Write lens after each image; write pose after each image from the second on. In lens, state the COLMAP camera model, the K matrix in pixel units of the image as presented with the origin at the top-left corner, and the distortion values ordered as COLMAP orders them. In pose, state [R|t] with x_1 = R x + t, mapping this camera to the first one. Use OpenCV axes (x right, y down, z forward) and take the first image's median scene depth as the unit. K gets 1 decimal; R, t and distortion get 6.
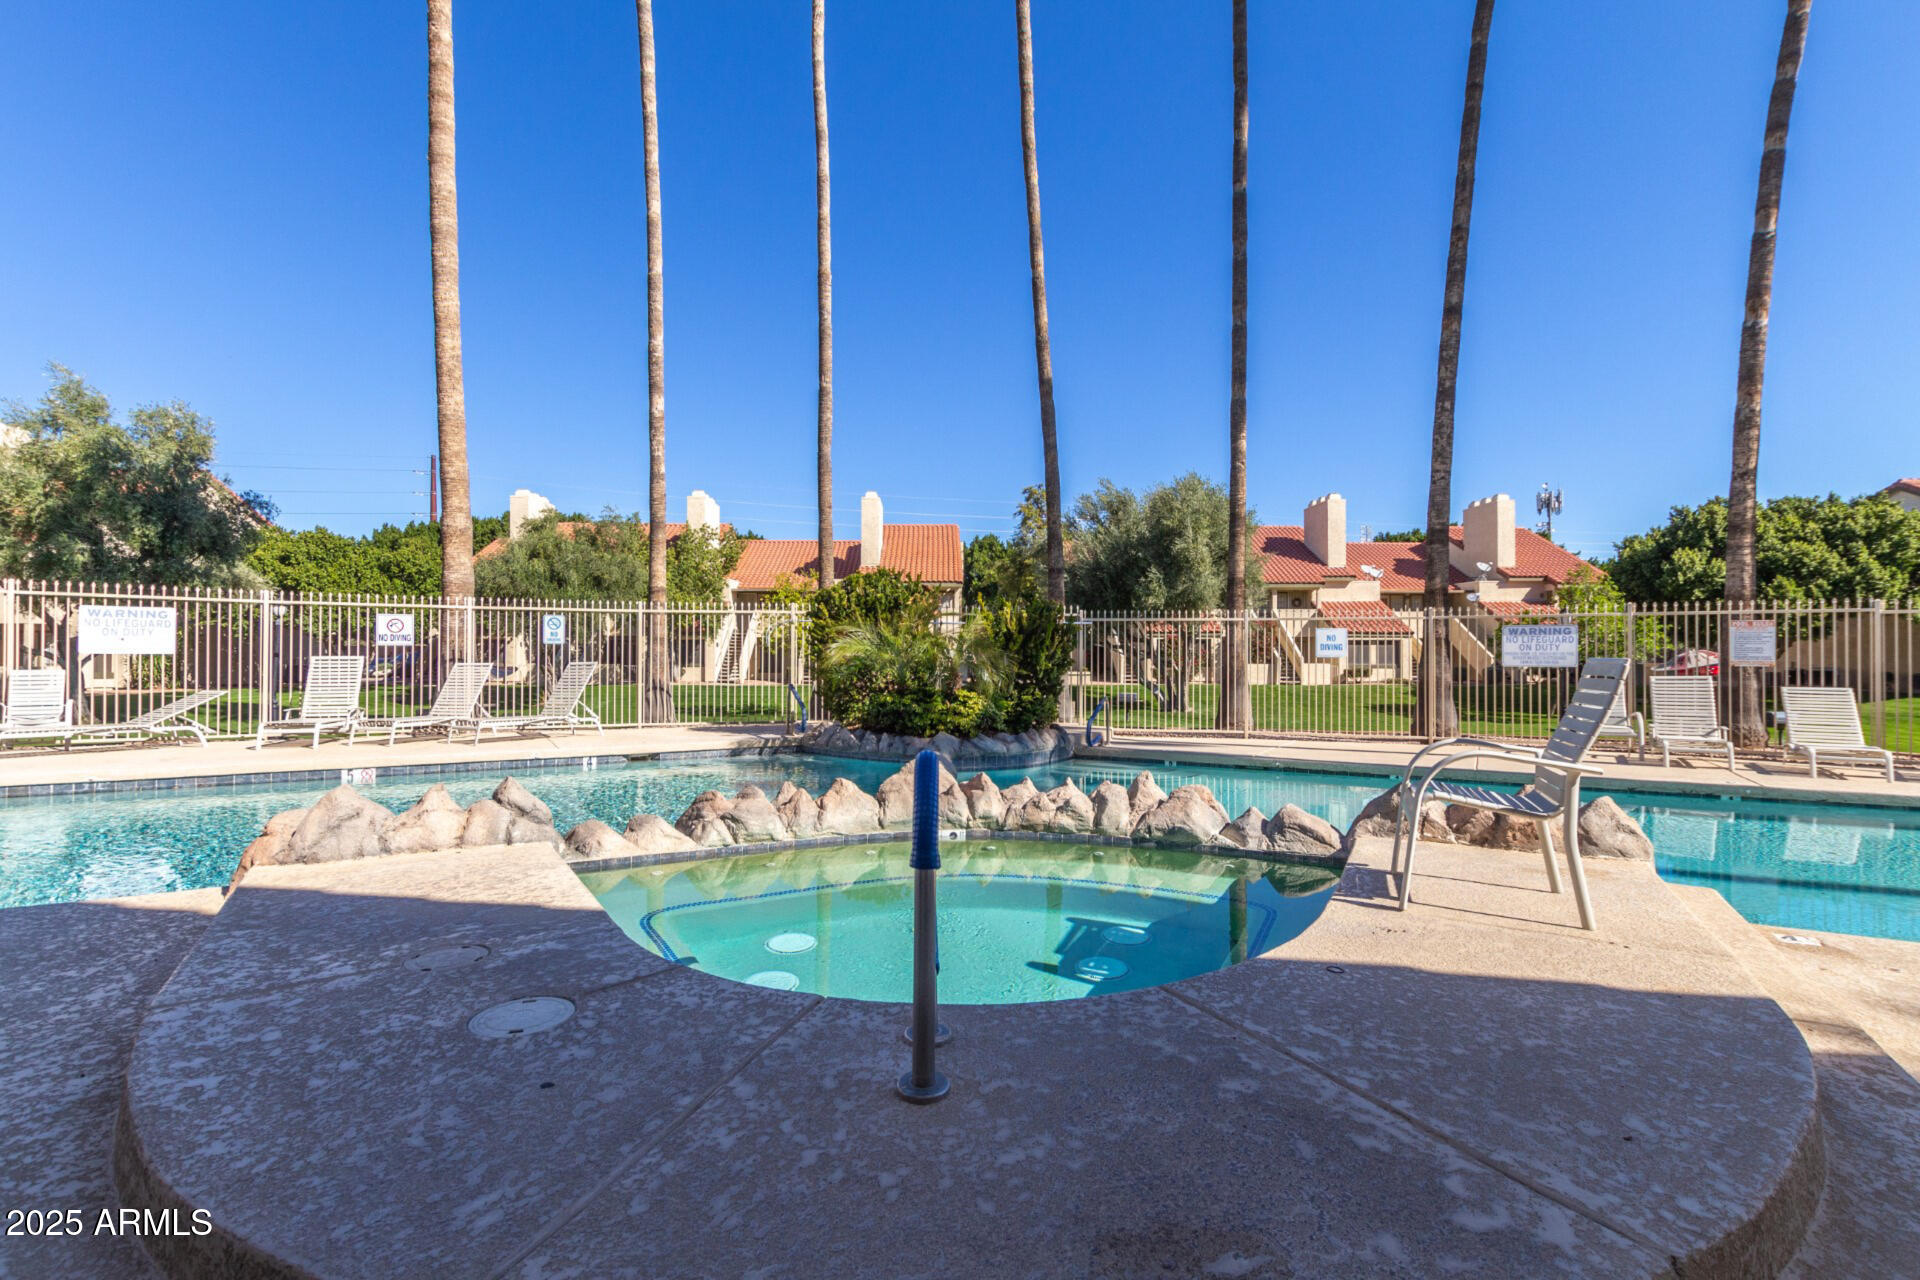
lens RADIAL K [[867.5, 0, 957.8], [0, 867.5, 659.4], [0, 0, 1]] dist [0.000808, -0.000252]
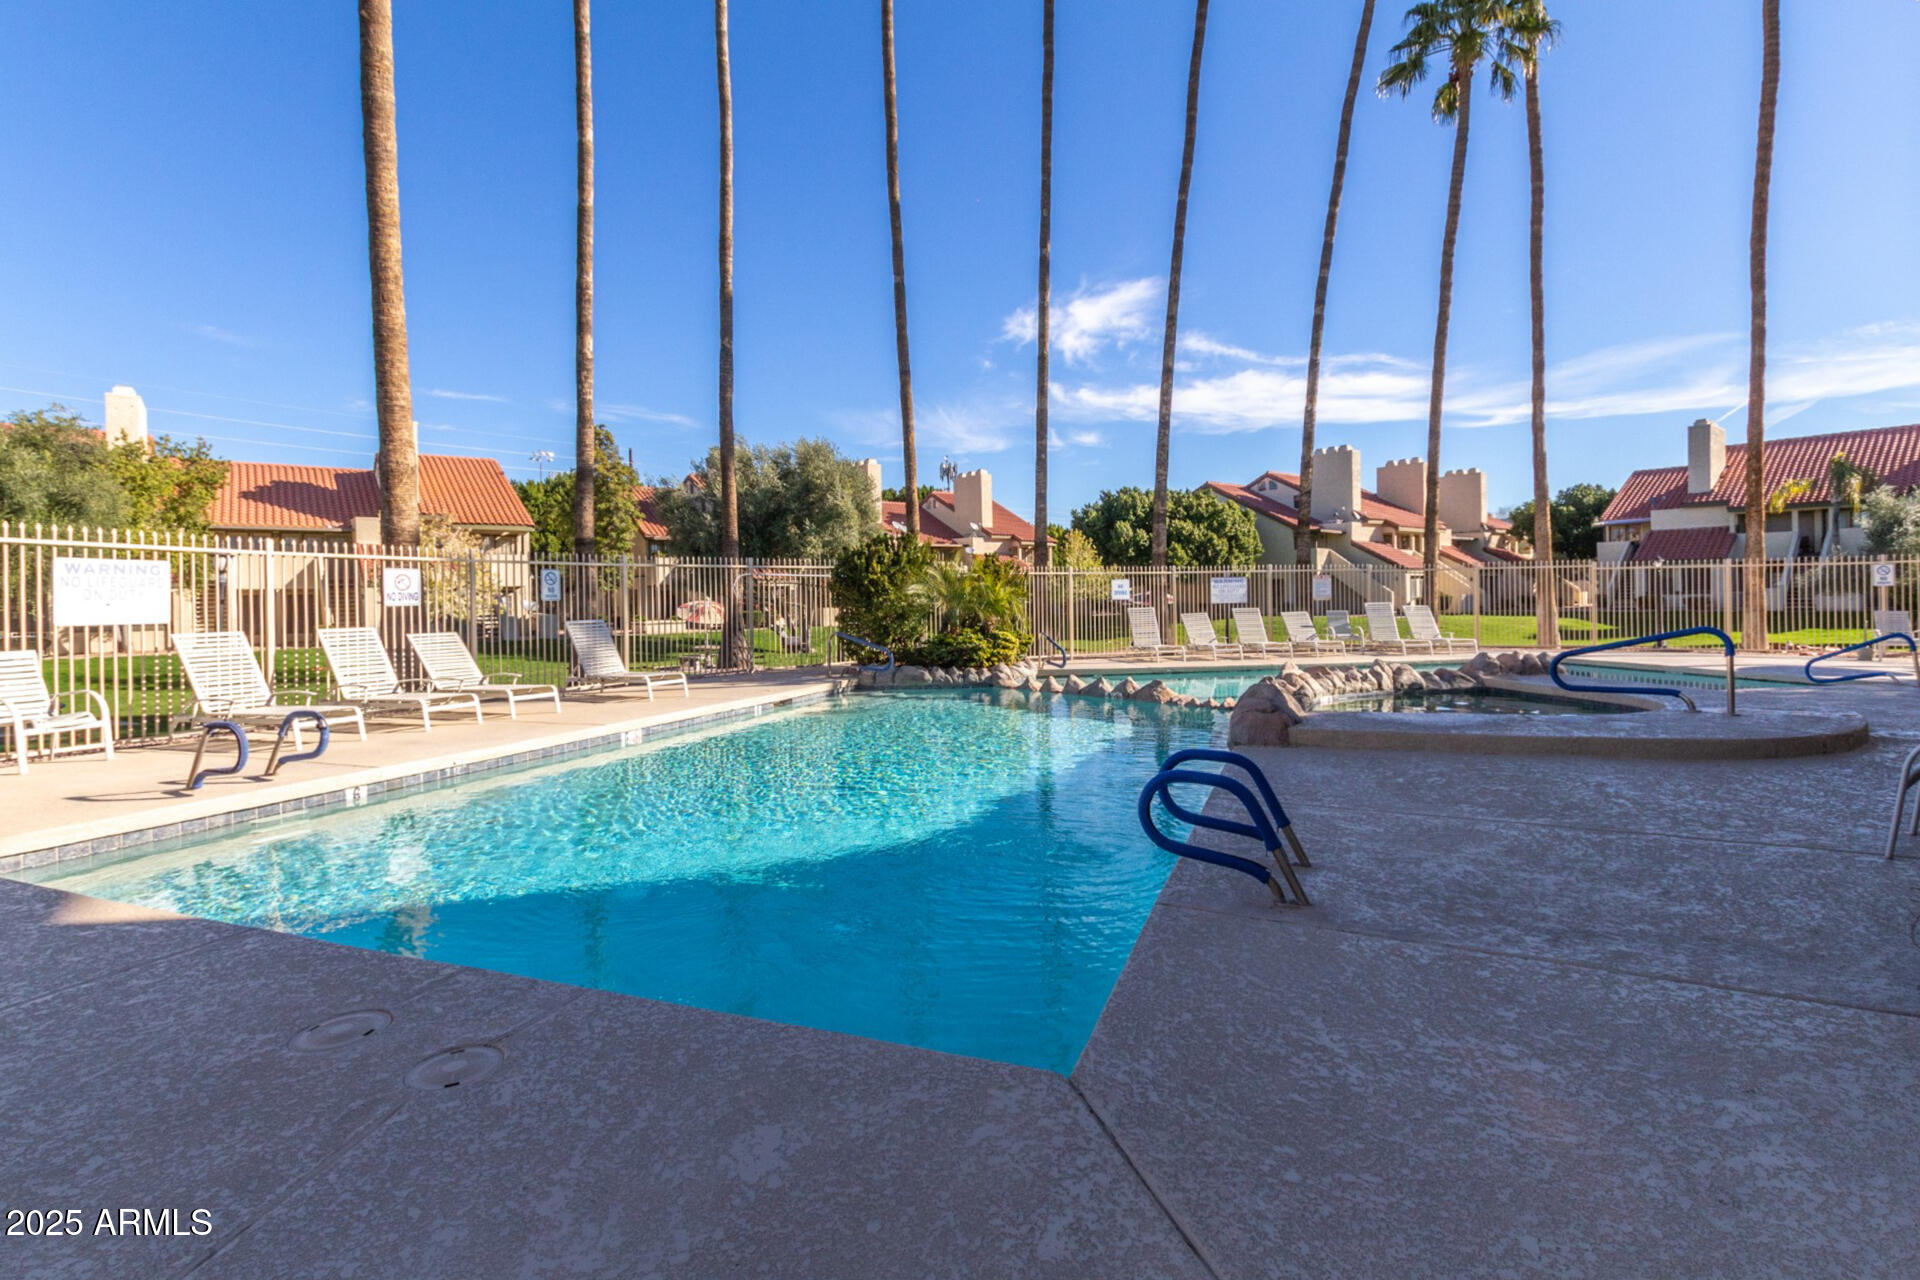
lens RADIAL K [[867.5, 0, 957.8], [0, 867.5, 659.4], [0, 0, 1]] dist [0.000808, -0.000252]
pose [[0.792305, -0.057519, 0.607408, -0.688145], [0.016744, 0.997221, 0.072593, -0.014937], [-0.609896, -0.047345, 0.791066, -0.008586]]
